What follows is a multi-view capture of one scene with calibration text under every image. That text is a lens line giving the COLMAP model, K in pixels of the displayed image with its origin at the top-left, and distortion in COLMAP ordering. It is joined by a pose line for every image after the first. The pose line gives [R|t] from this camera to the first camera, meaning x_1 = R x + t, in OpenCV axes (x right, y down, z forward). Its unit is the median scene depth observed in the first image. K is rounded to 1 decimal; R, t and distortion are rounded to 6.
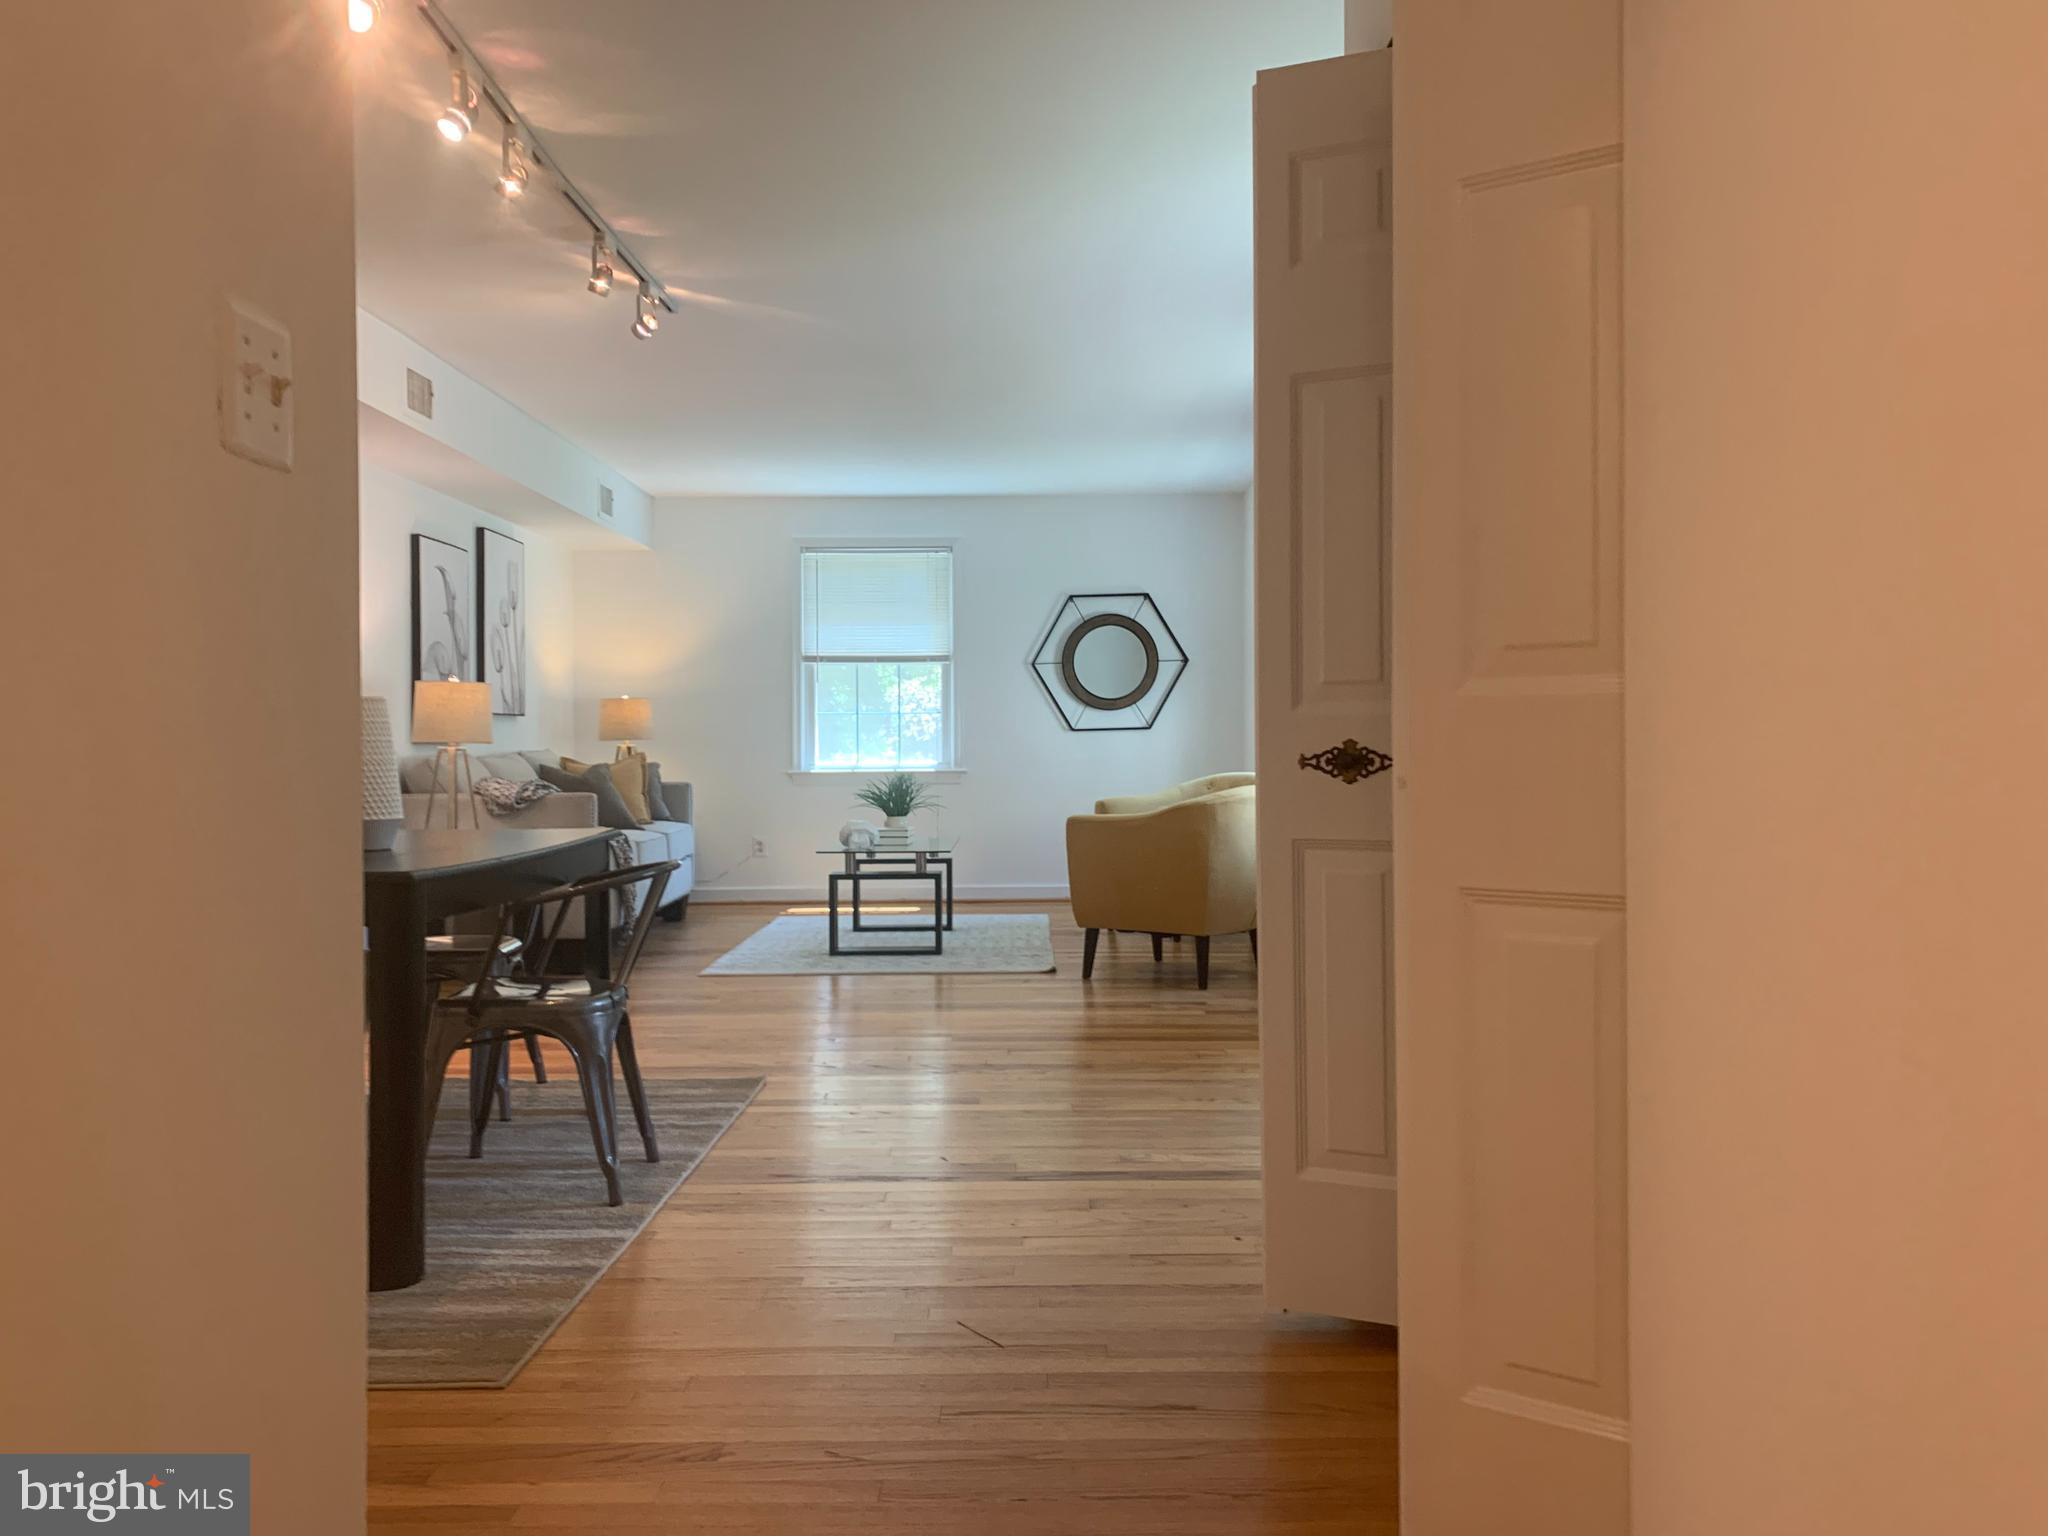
lens RADIAL K [[1568.7, 0, 1059.2], [0, 1568.7, 763.1], [0, 0, 1]] dist [0.084171, -0.338510]
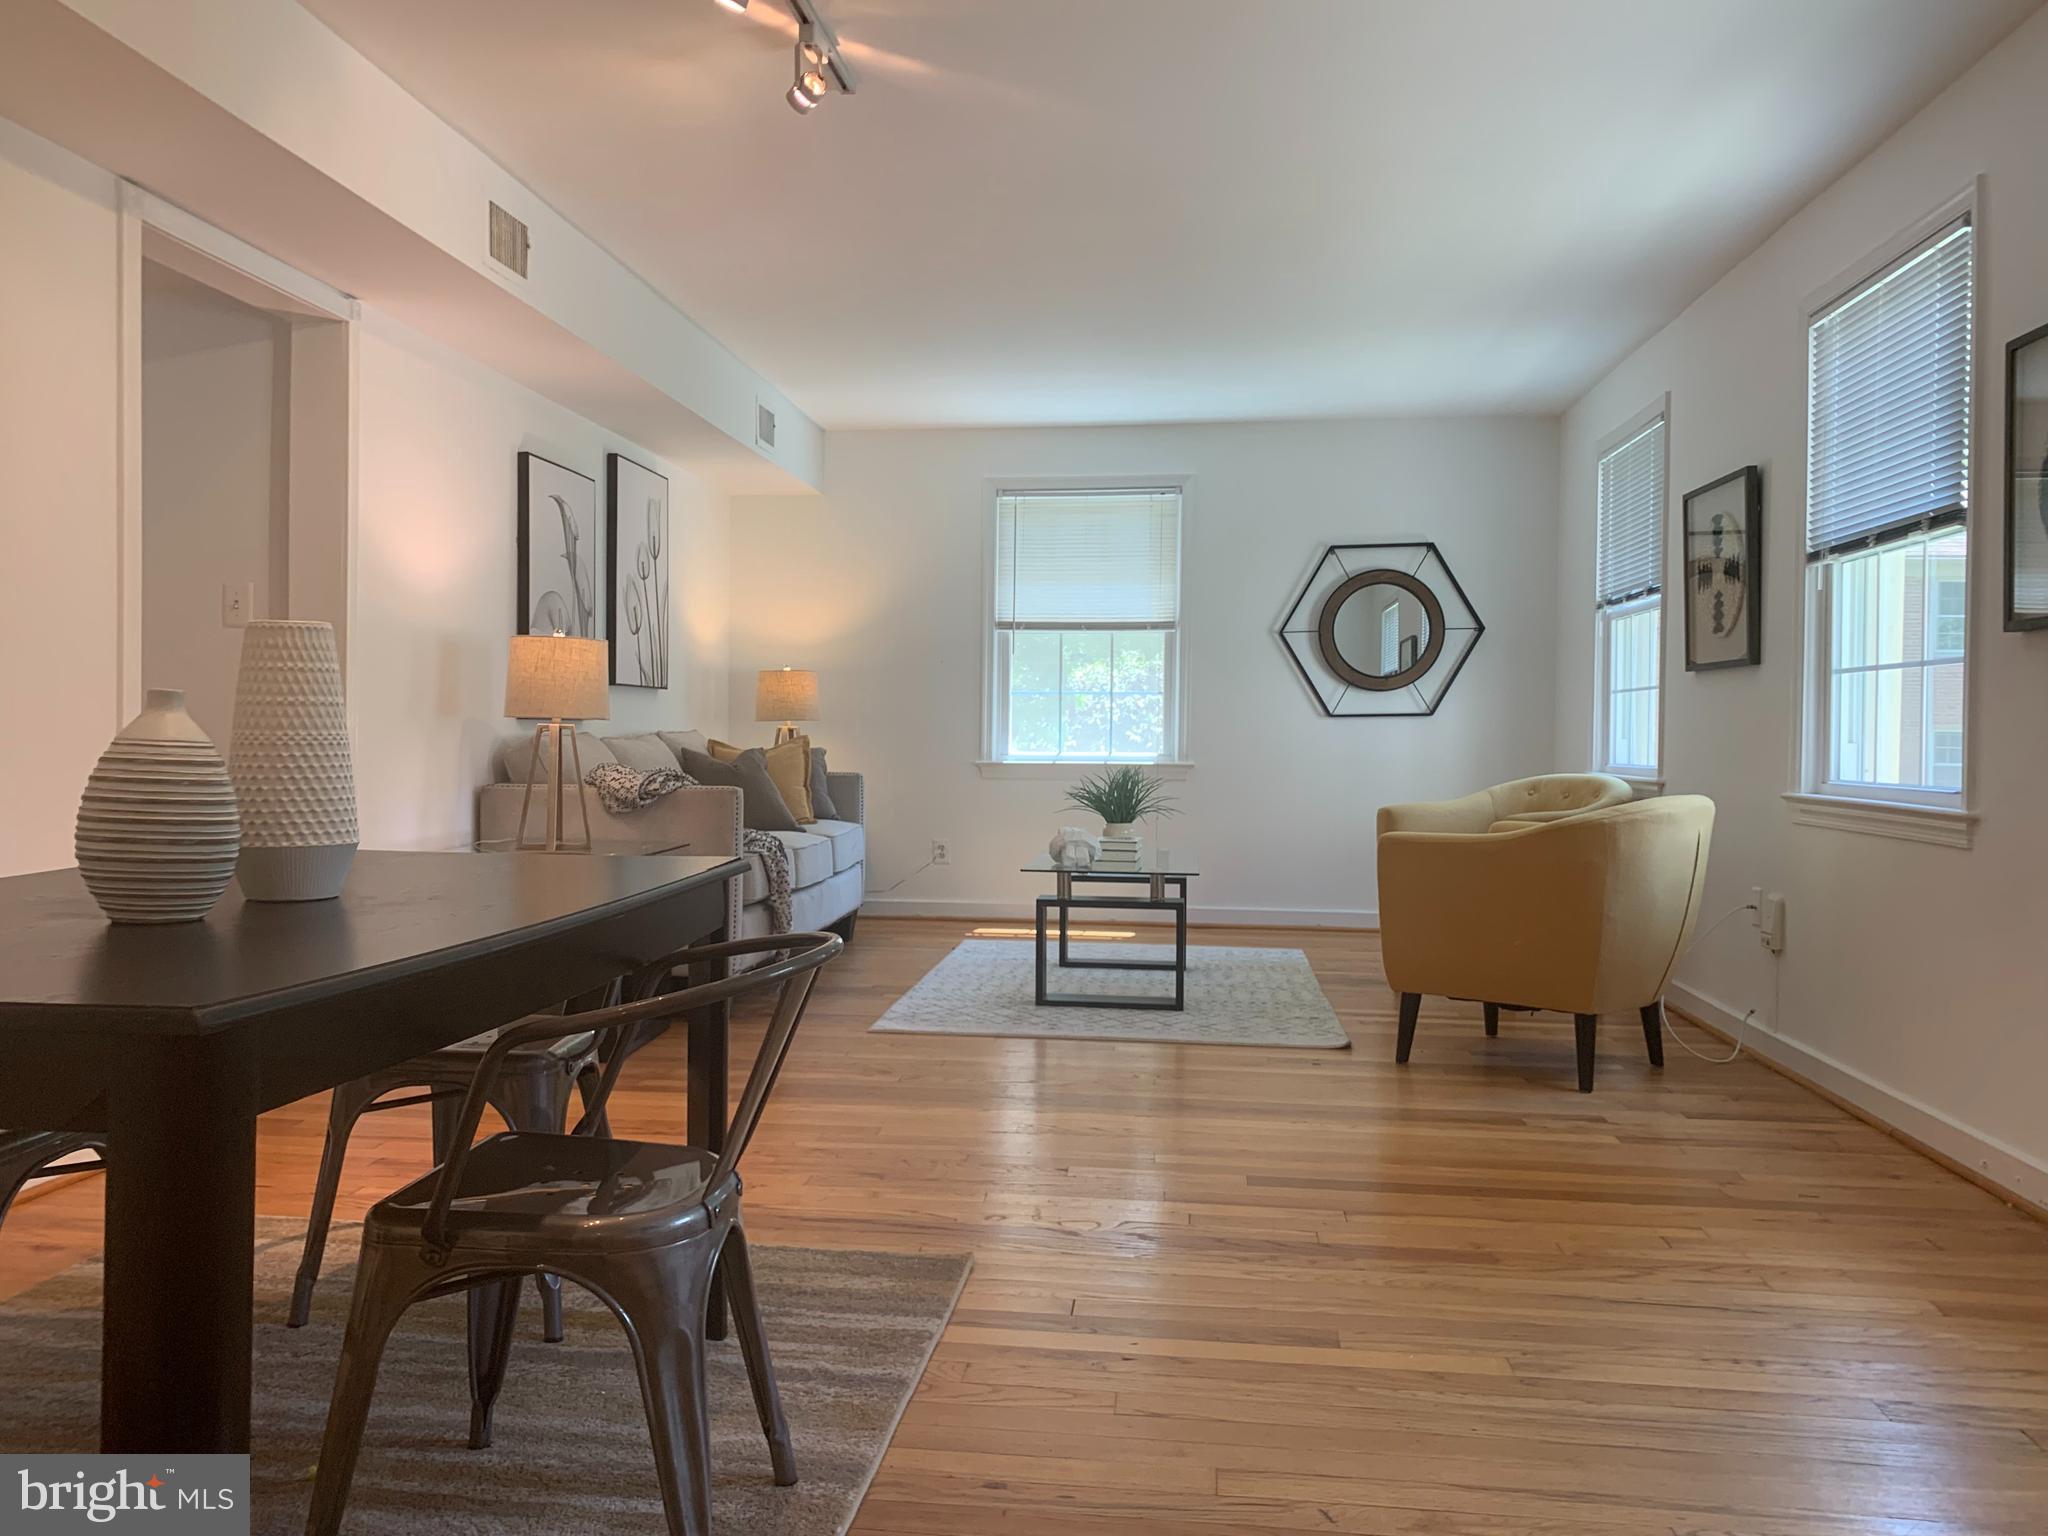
lens RADIAL K [[1561.1, 0, 987.3], [0, 1561.1, 763.7], [0, 0, 1]] dist [0.027975, -0.031058]
pose [[0.988703, 0.017935, -0.148809, -0.052566], [-0.016883, 0.999823, 0.008331, -0.000519], [0.148932, -0.005724, 0.988831, 0.222718]]
